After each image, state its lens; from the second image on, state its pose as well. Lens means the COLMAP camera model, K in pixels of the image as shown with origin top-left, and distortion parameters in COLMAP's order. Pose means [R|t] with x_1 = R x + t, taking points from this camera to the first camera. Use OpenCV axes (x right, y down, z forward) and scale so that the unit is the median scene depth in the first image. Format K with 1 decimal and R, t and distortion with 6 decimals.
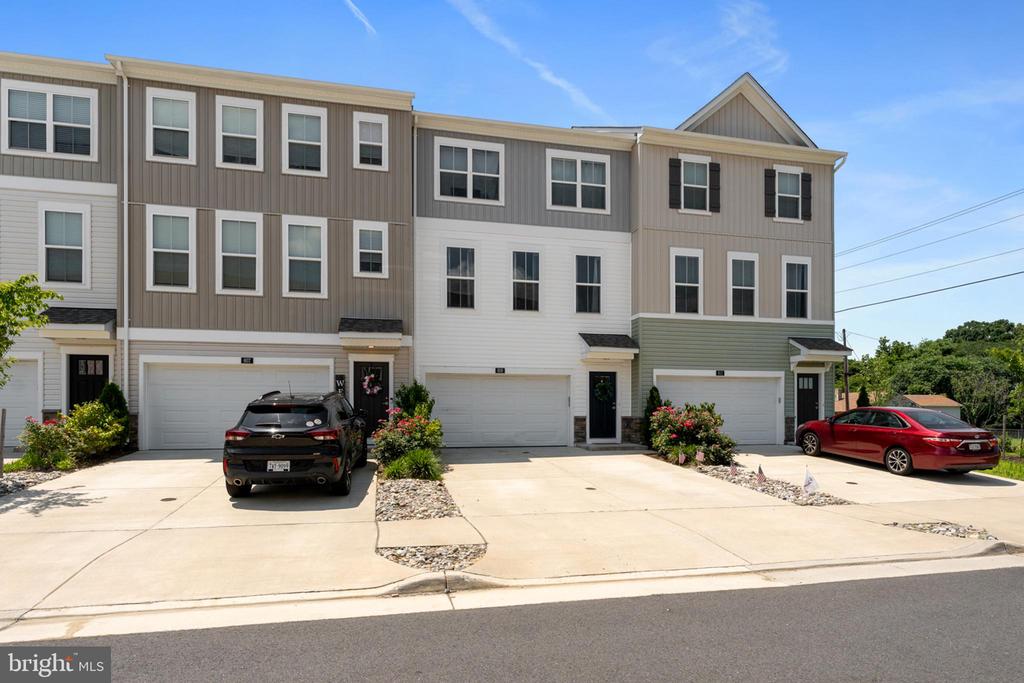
lens RADIAL K [[562.5, 0, 547.6], [0, 562.5, 413.4], [0, 0, 1]] dist [-0.000959, 0.000361]
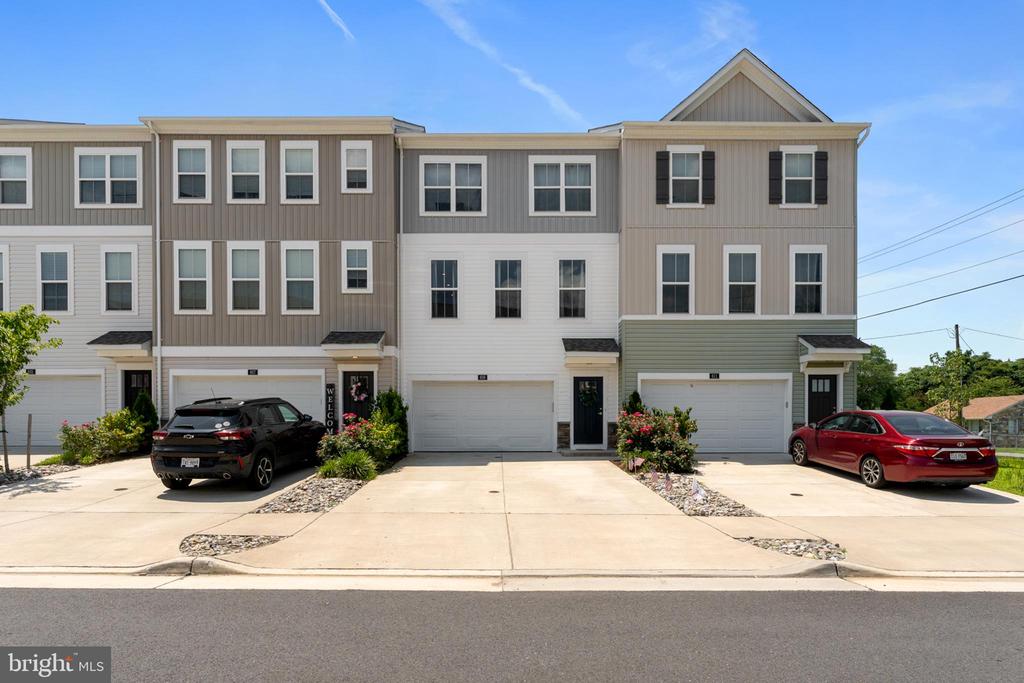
lens RADIAL K [[552.4, 0, 514.2], [0, 552.4, 429.4], [0, 0, 1]] dist [-0.002310, -0.000329]
pose [[0.974069, 0.003448, -0.226226, 0.205190], [-0.000320, 0.999904, 0.013864, 0.005108], [0.226252, -0.013432, 0.973976, 0.027768]]
